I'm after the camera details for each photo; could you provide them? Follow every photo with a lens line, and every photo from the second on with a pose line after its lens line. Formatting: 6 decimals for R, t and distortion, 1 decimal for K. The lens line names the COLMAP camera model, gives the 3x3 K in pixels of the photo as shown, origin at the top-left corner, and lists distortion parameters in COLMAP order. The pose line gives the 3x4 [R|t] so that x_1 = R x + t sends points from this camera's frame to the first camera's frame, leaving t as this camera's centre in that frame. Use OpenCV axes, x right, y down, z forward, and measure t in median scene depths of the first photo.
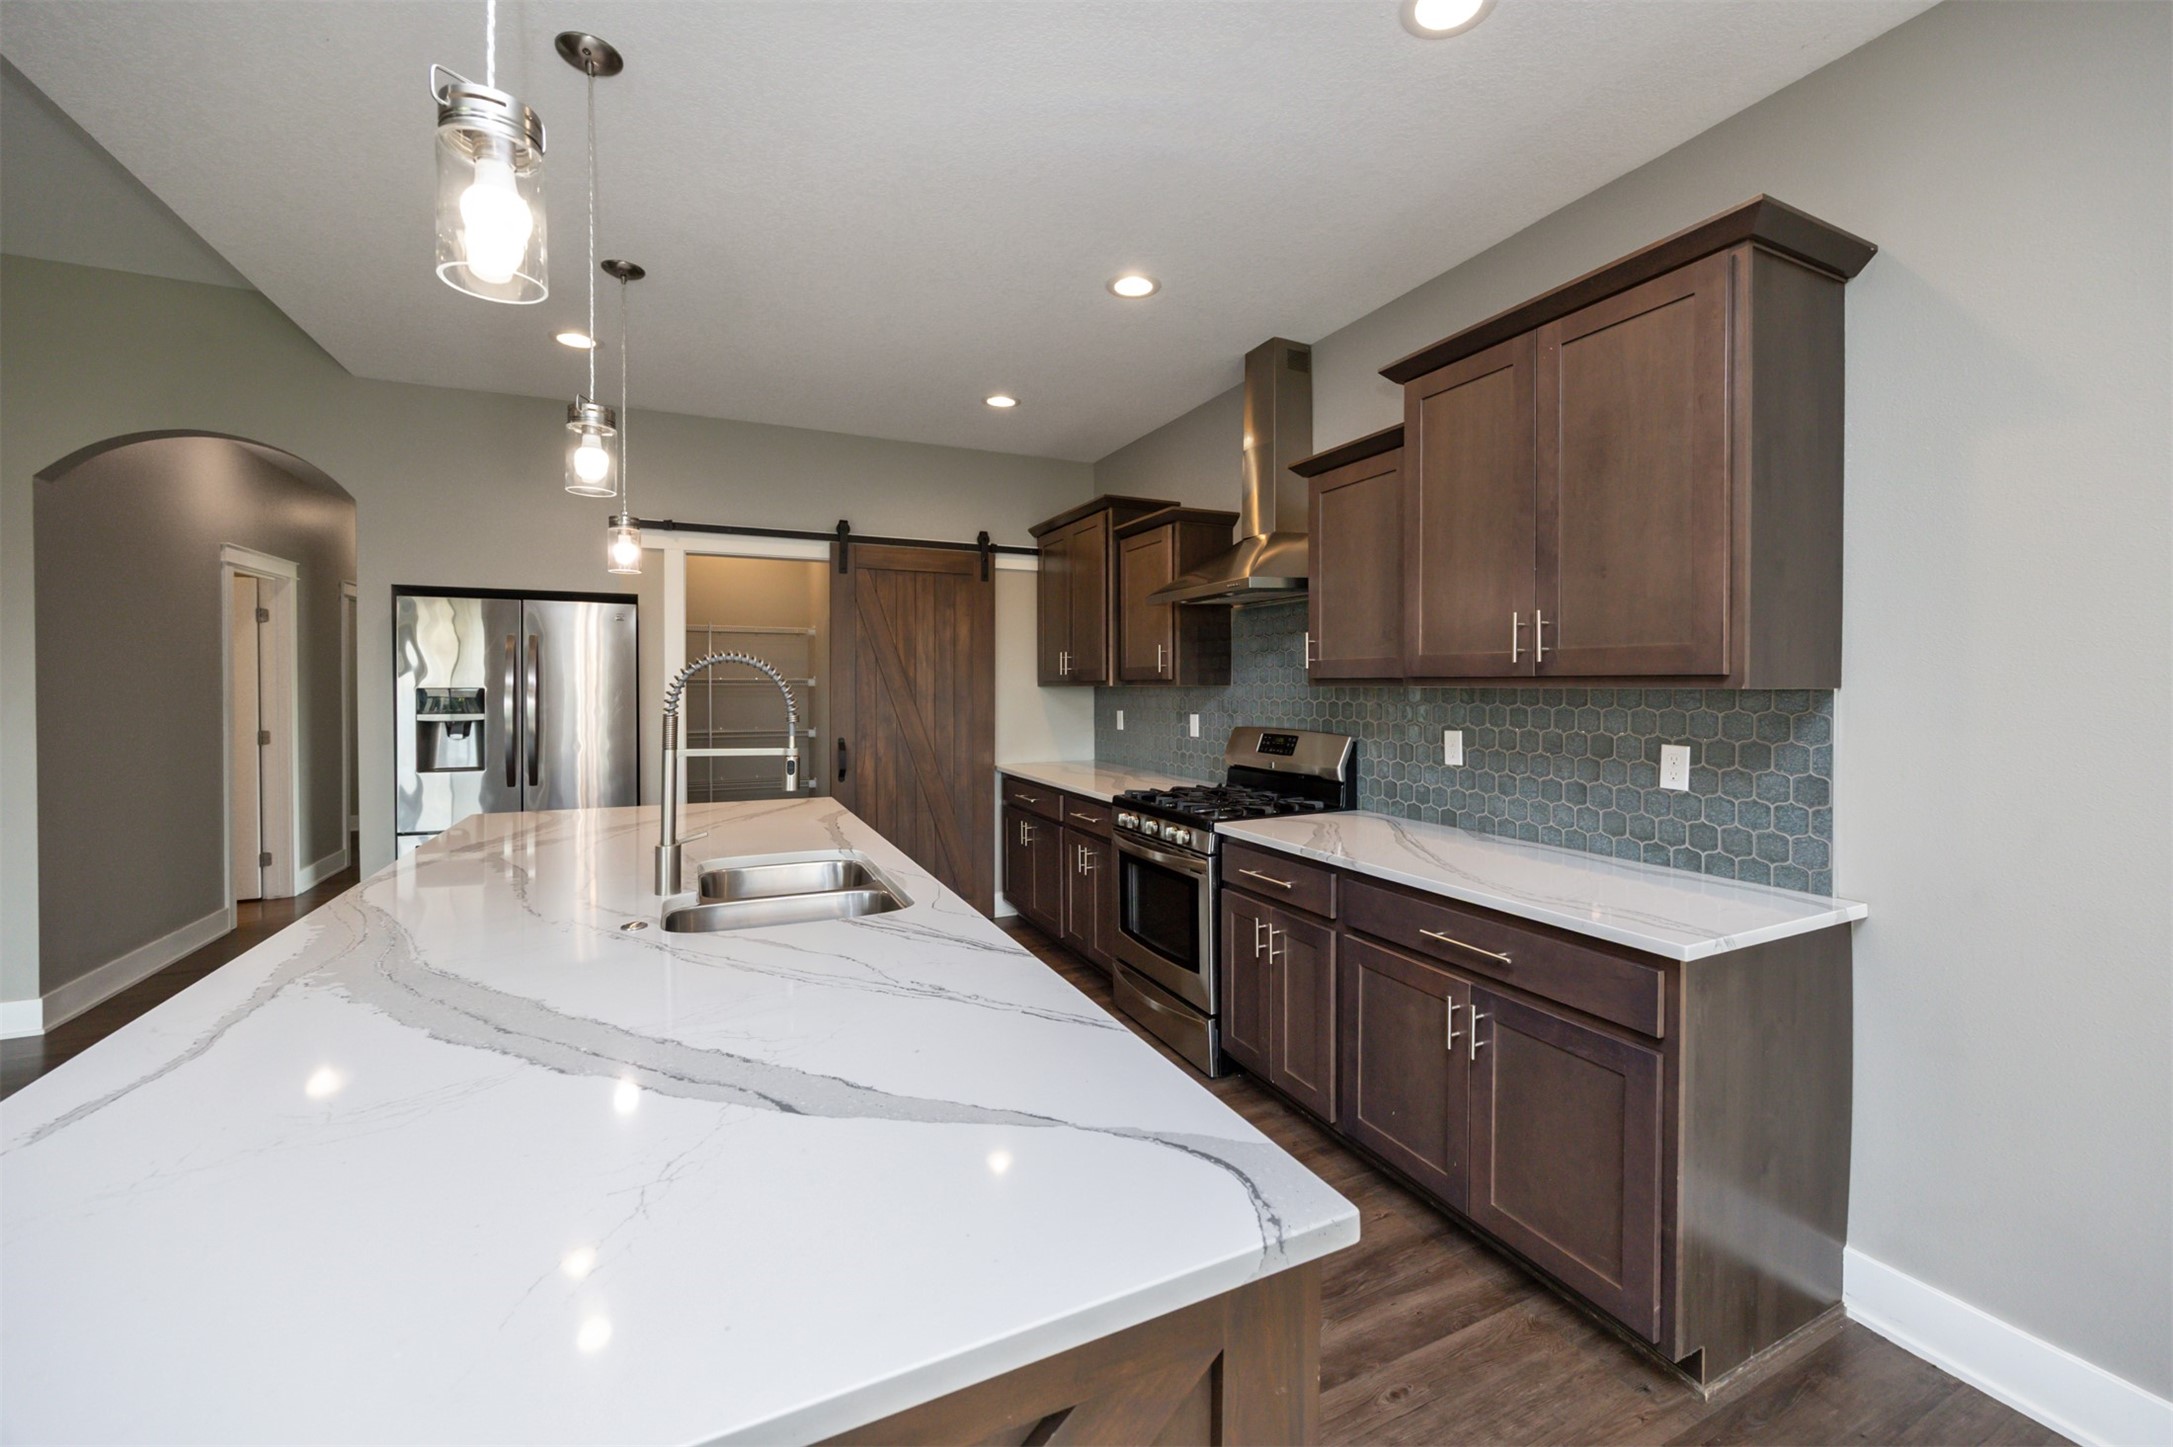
lens RADIAL K [[866.7, 0, 1097.0], [0, 866.7, 688.3], [0, 0, 1]] dist [-0.001279, -0.000209]
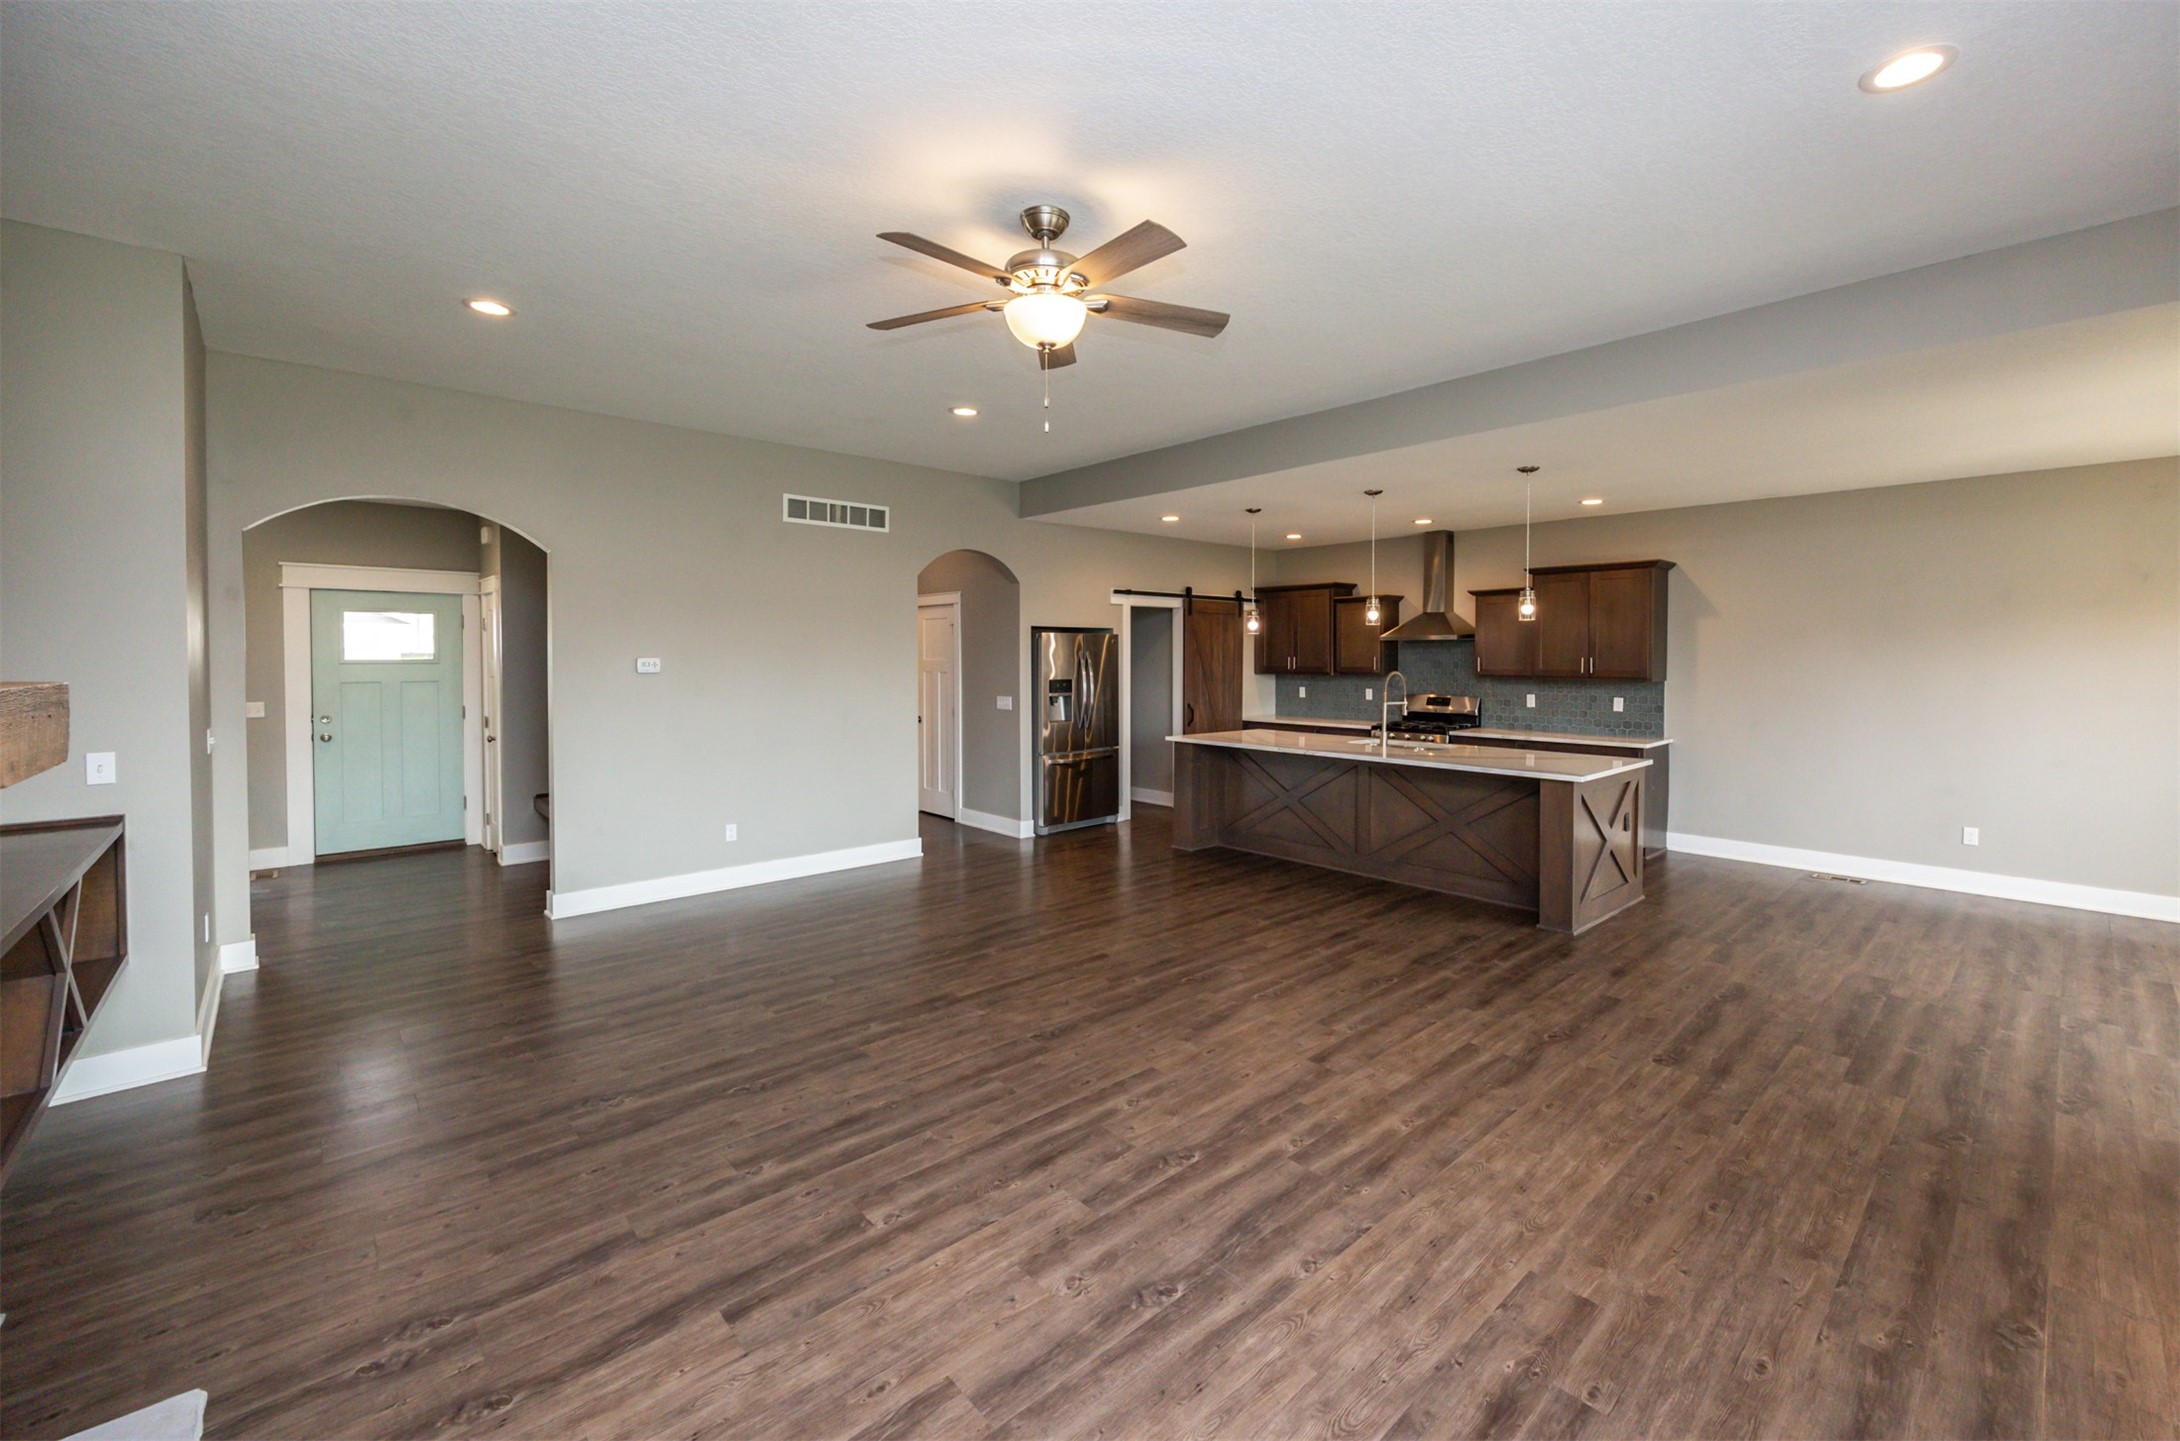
lens RADIAL K [[868.2, 0, 1103.1], [0, 868.2, 675.3], [0, 0, 1]] dist [-0.005917, -0.000105]
pose [[0.960385, -0.006692, 0.278597, -1.254693], [0.001624, 0.999829, 0.018416, -0.048310], [-0.278673, -0.017234, 0.960231, -0.947419]]
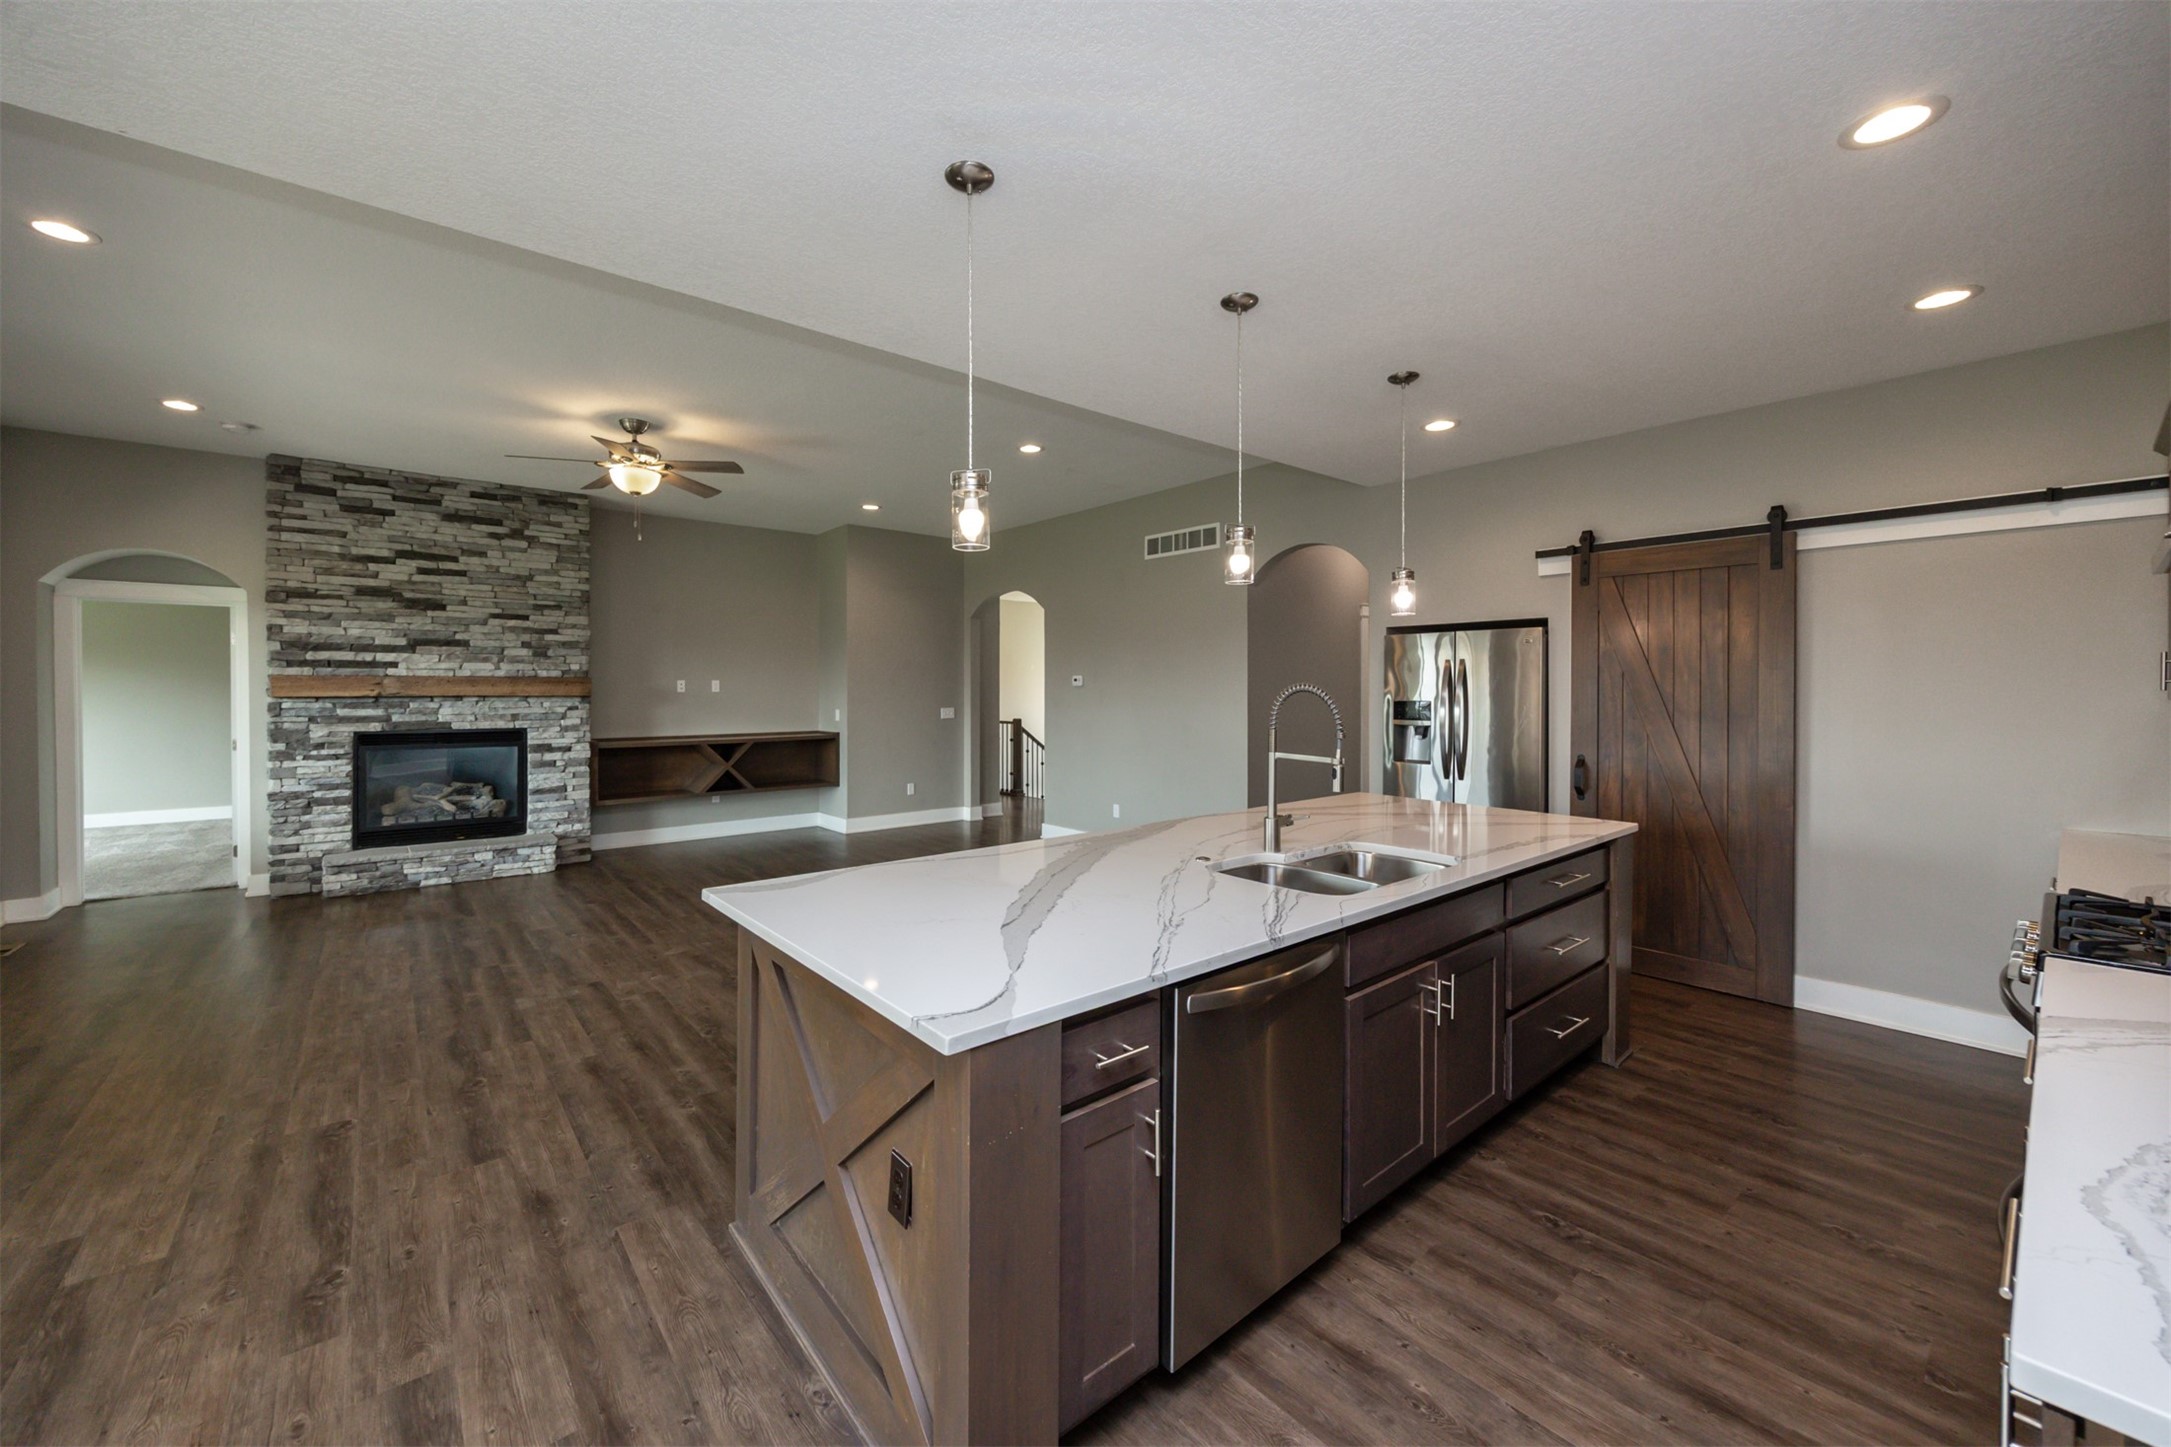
lens RADIAL K [[832.3, 0, 1079.9], [0, 832.3, 693.9], [0, 0, 1]] dist [-0.001531, -0.000680]
pose [[0.253469, 0.006206, -0.967324, 0.409328], [-0.003771, 0.999978, 0.005427, -0.017211], [0.967336, 0.002272, 0.253487, 0.182965]]
